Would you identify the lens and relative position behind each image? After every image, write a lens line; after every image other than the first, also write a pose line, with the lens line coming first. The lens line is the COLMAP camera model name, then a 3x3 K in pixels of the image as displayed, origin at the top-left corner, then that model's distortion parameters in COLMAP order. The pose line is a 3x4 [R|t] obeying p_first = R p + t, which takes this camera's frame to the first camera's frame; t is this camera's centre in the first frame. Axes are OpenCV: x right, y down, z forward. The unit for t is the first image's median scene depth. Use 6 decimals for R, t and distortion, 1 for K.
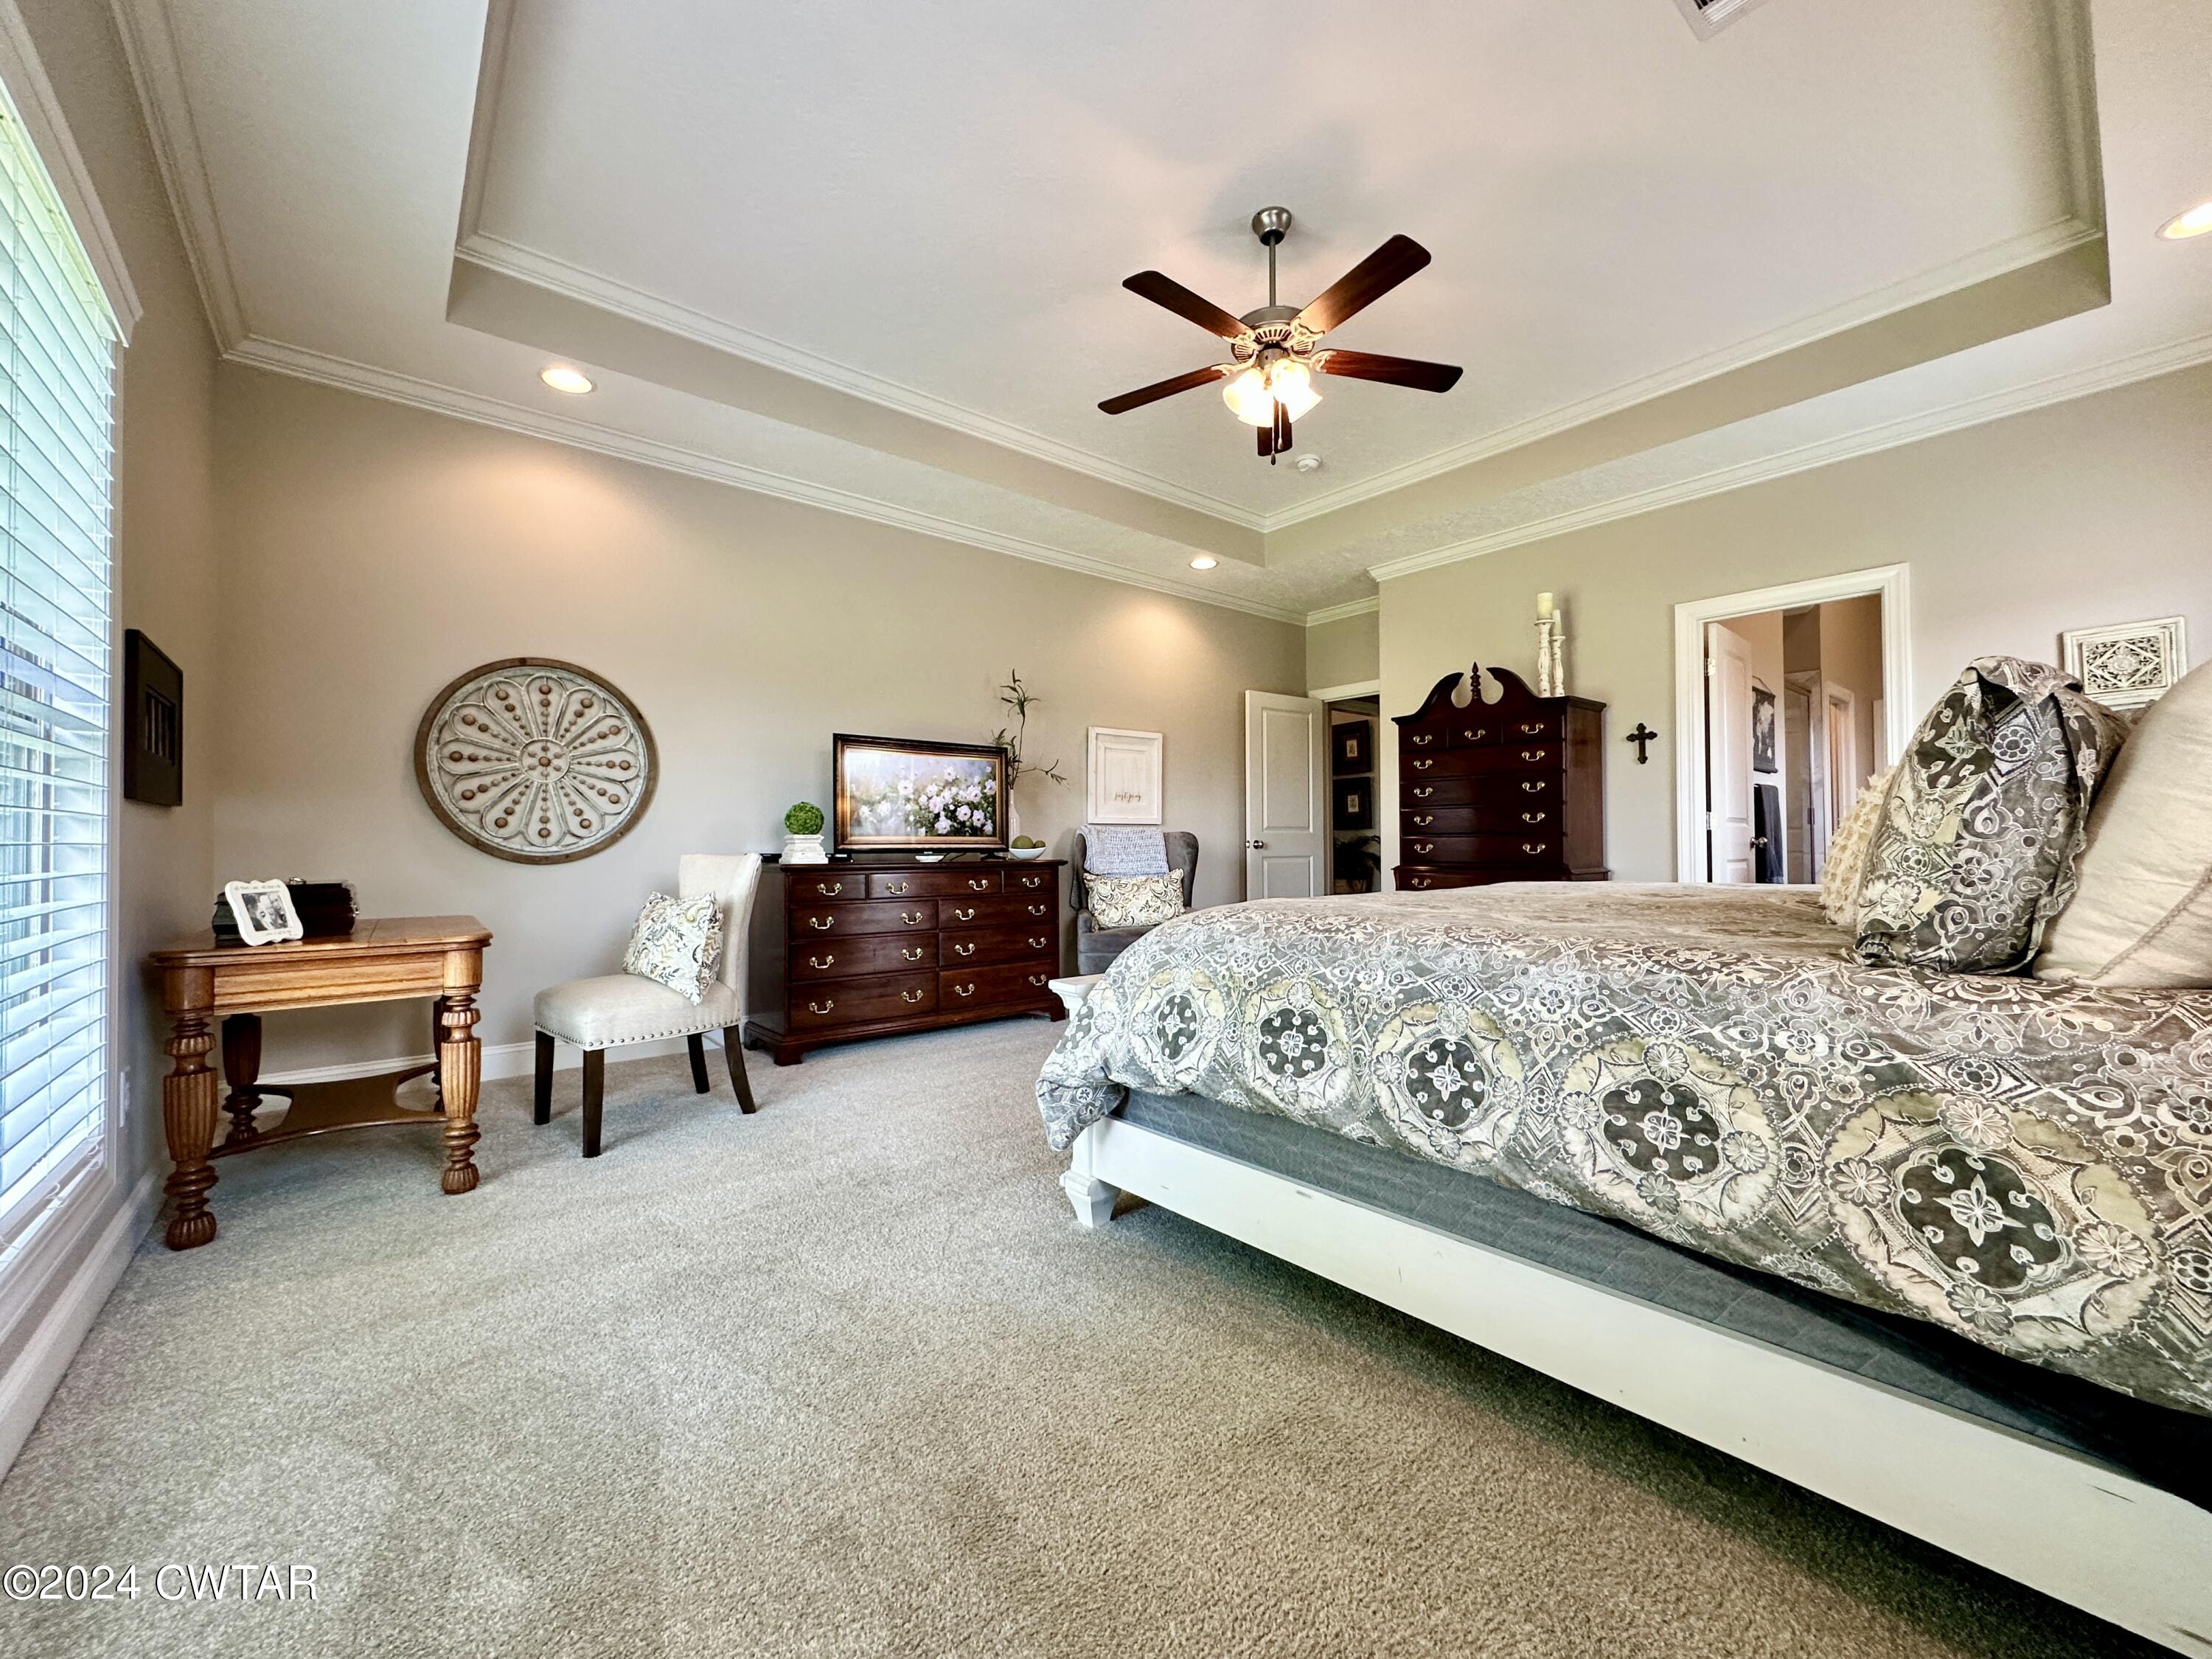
lens RADIAL K [[866.4, 0, 1096.9], [0, 866.4, 834.4], [0, 0, 1]] dist [-0.001080, -0.000003]
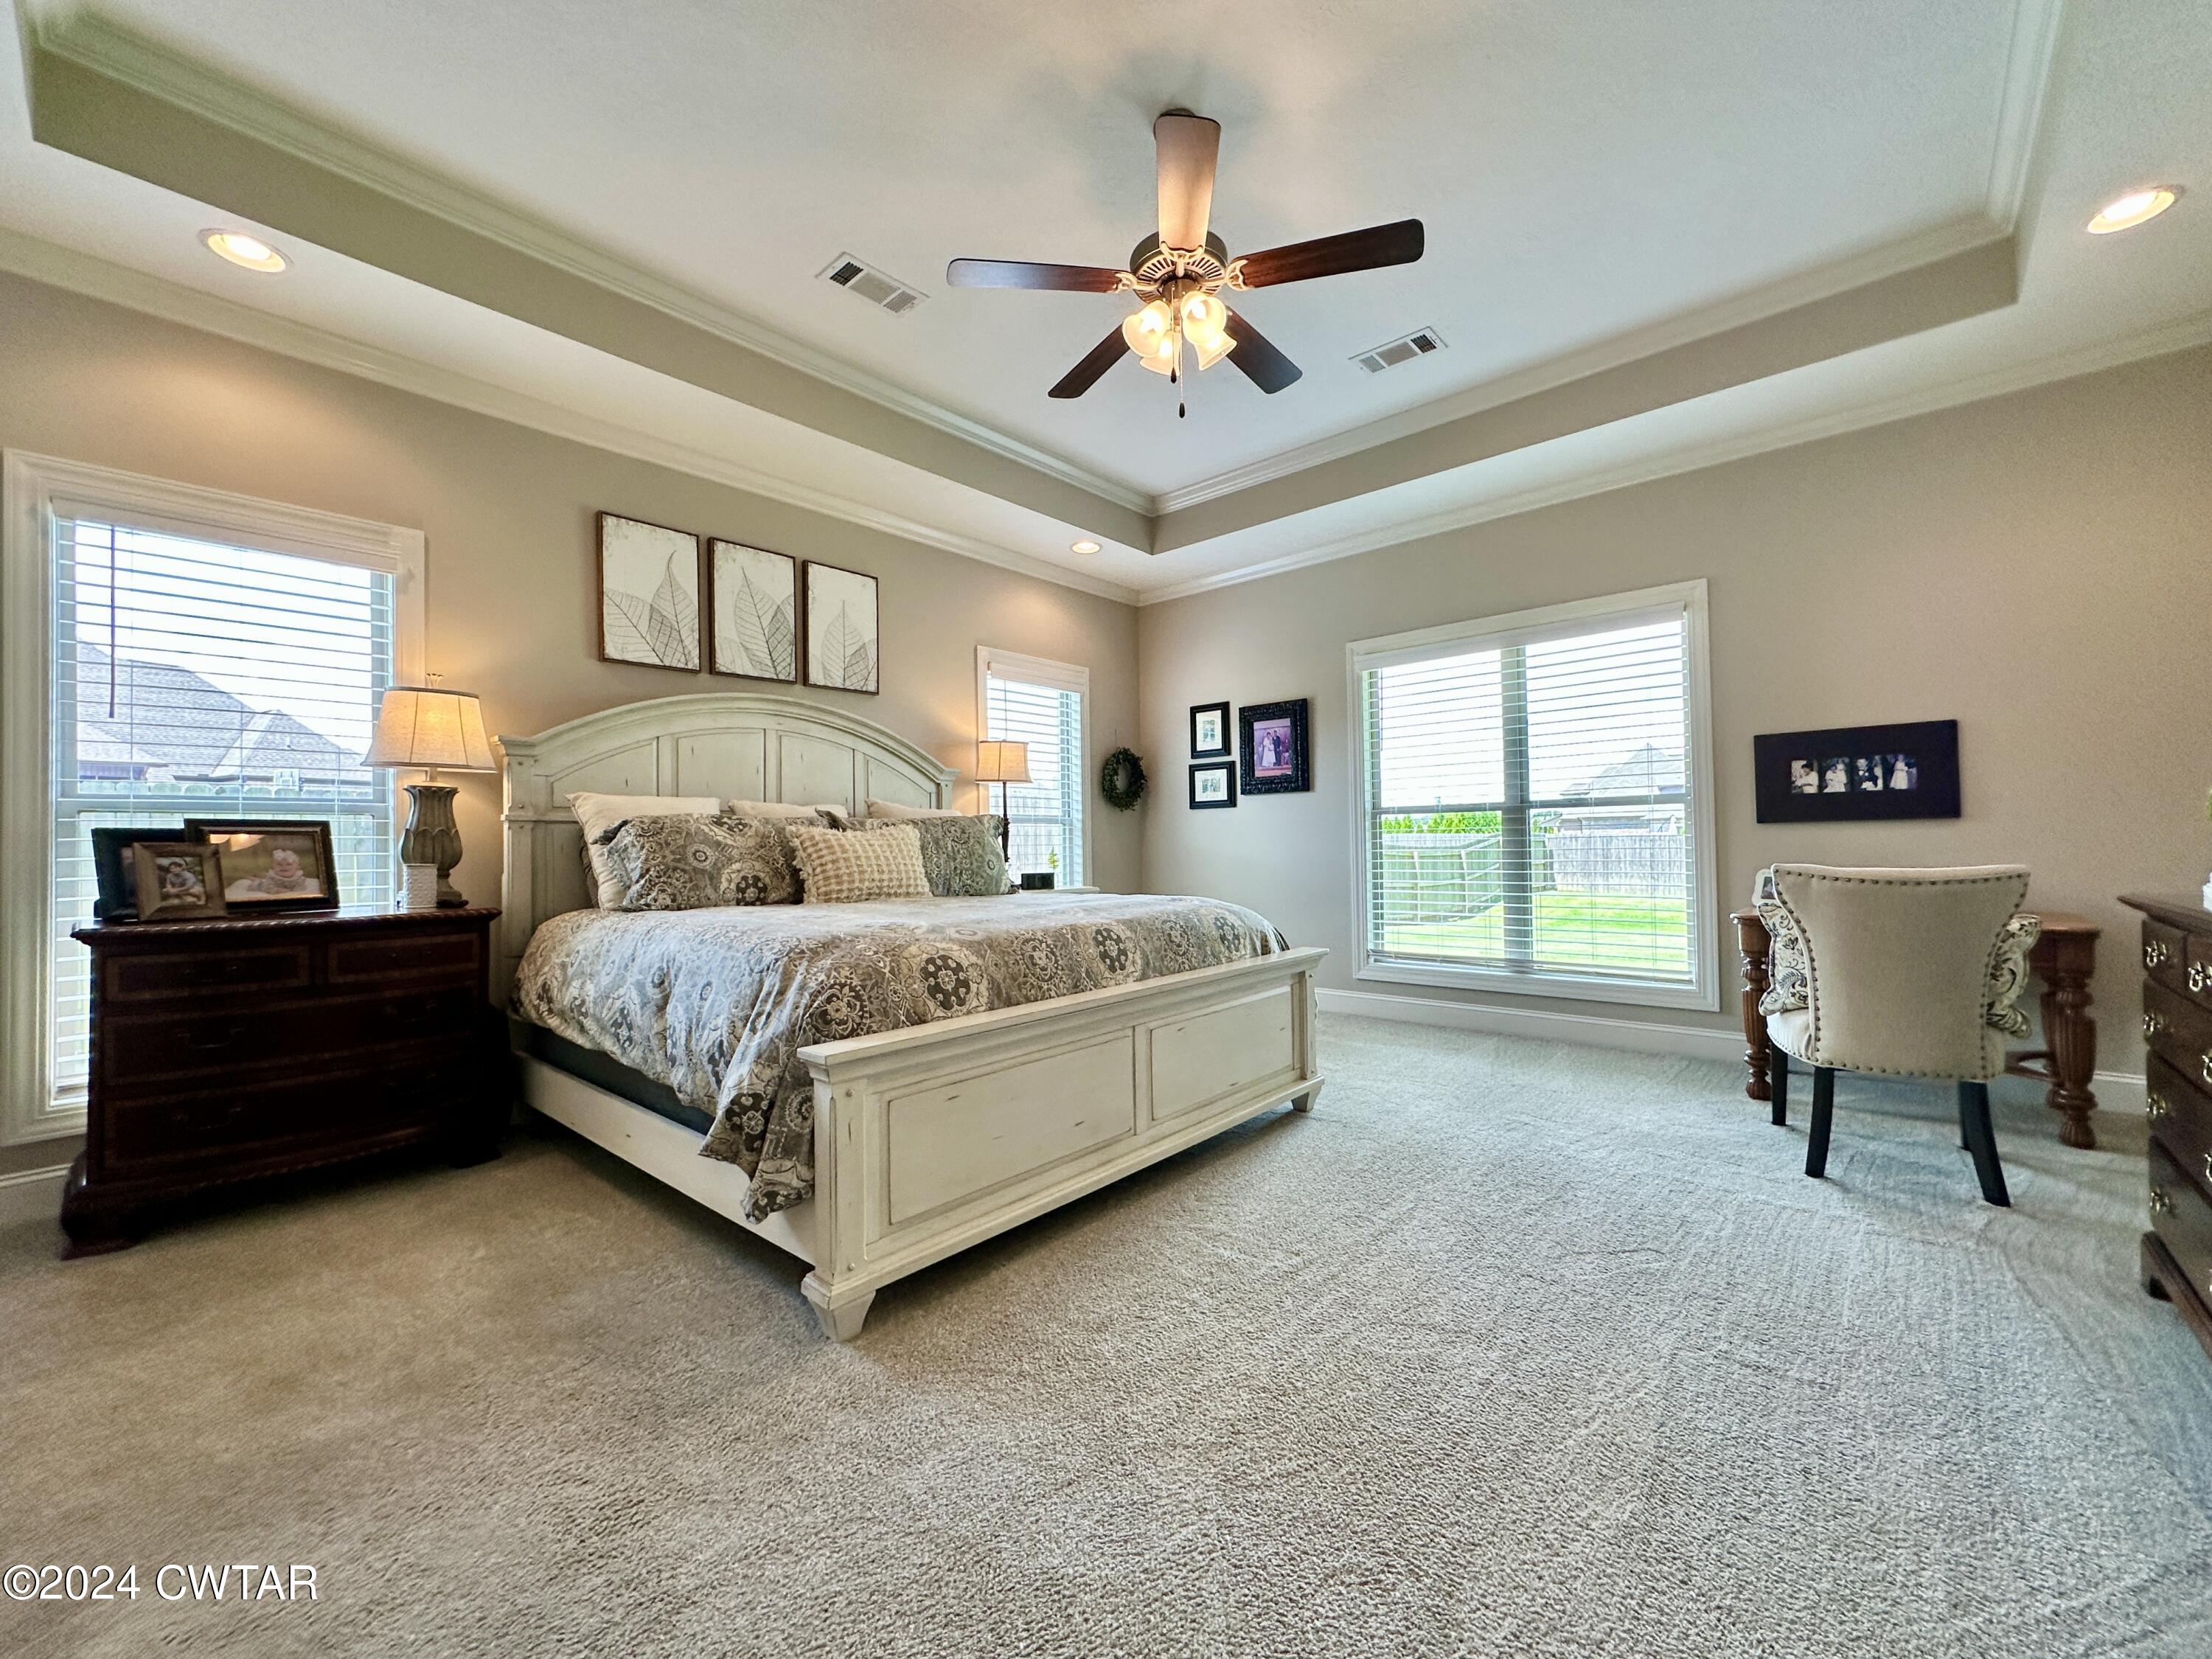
lens RADIAL K [[890.4, 0, 1105.0], [0, 890.4, 836.9], [0, 0, 1]] dist [-0.001309, -0.000120]
pose [[-0.988104, 0.017977, -0.152730, 0.279696], [0.021402, 0.999554, -0.020812, -0.001118], [0.152288, -0.023833, -0.988049, 1.222792]]
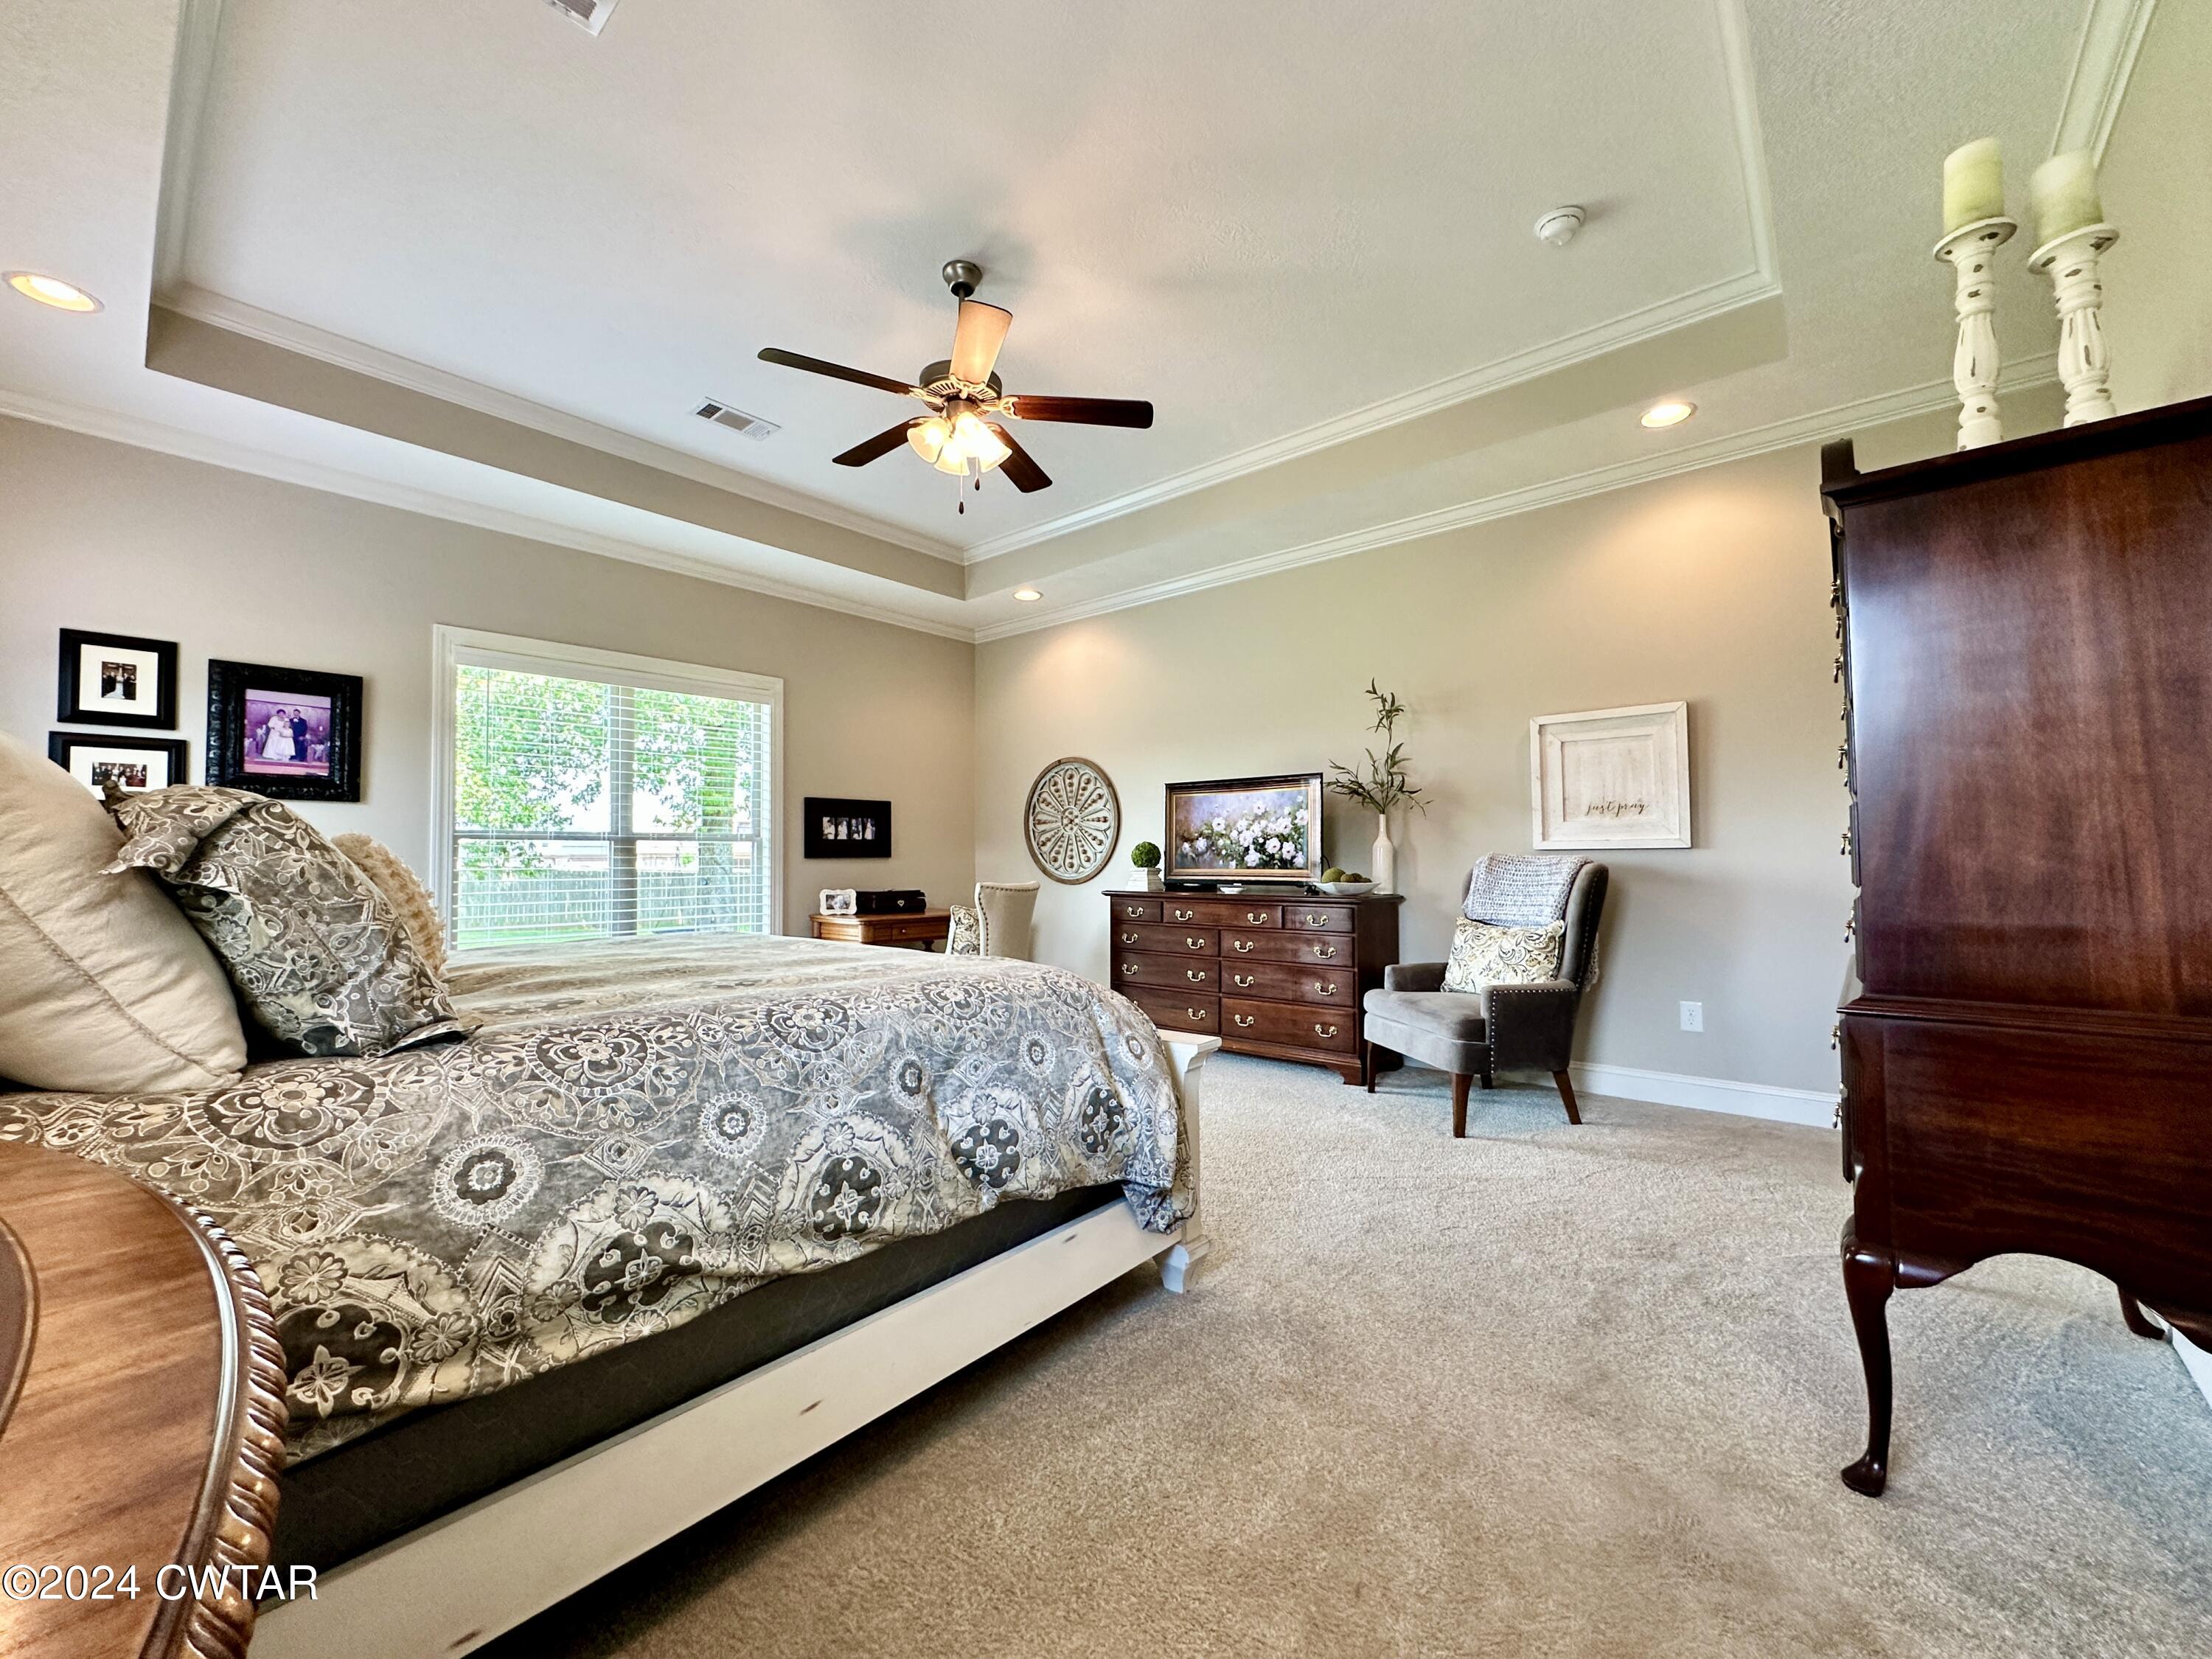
lens RADIAL K [[890.4, 0, 1105.0], [0, 890.4, 836.9], [0, 0, 1]] dist [-0.001309, -0.000120]
pose [[0.176871, -0.020054, -0.984030, 0.837636], [0.016050, 0.999718, -0.017489, -0.020240], [0.984103, -0.012701, 0.177143, 0.643637]]
